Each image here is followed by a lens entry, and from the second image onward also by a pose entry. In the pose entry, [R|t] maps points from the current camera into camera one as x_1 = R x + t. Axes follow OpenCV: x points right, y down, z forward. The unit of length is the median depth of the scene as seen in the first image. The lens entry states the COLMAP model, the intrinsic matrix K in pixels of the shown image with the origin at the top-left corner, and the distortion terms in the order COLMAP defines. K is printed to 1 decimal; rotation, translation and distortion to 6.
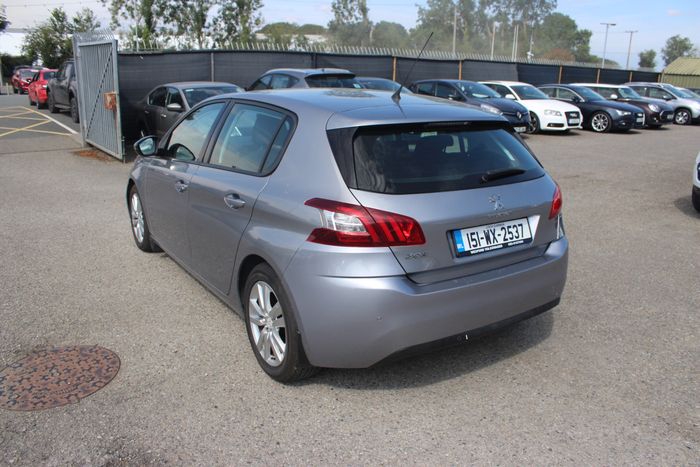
lens RADIAL K [[562.7, 0, 358.4], [0, 562.7, 235.6], [0, 0, 1]] dist [-0.157380, 0.119170]
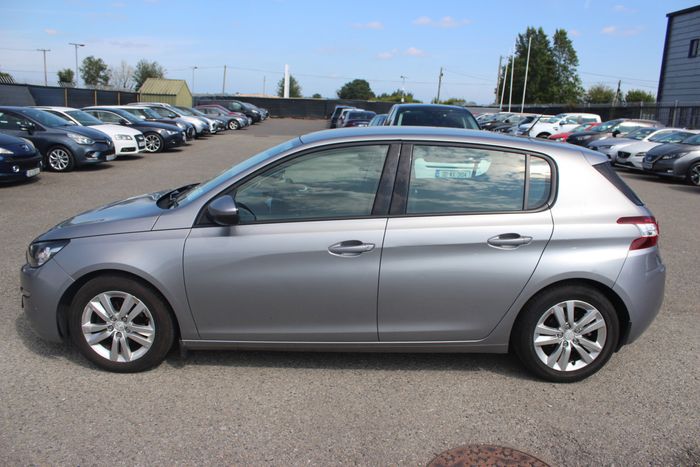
lens RADIAL K [[562.7, 0, 358.4], [0, 562.7, 235.6], [0, 0, 1]] dist [-0.157380, 0.119170]
pose [[0.569903, -0.181688, 0.801373, -0.204002], [0.207608, 0.975446, 0.073512, -0.034865], [-0.795053, 0.124477, 0.593630, 0.103177]]
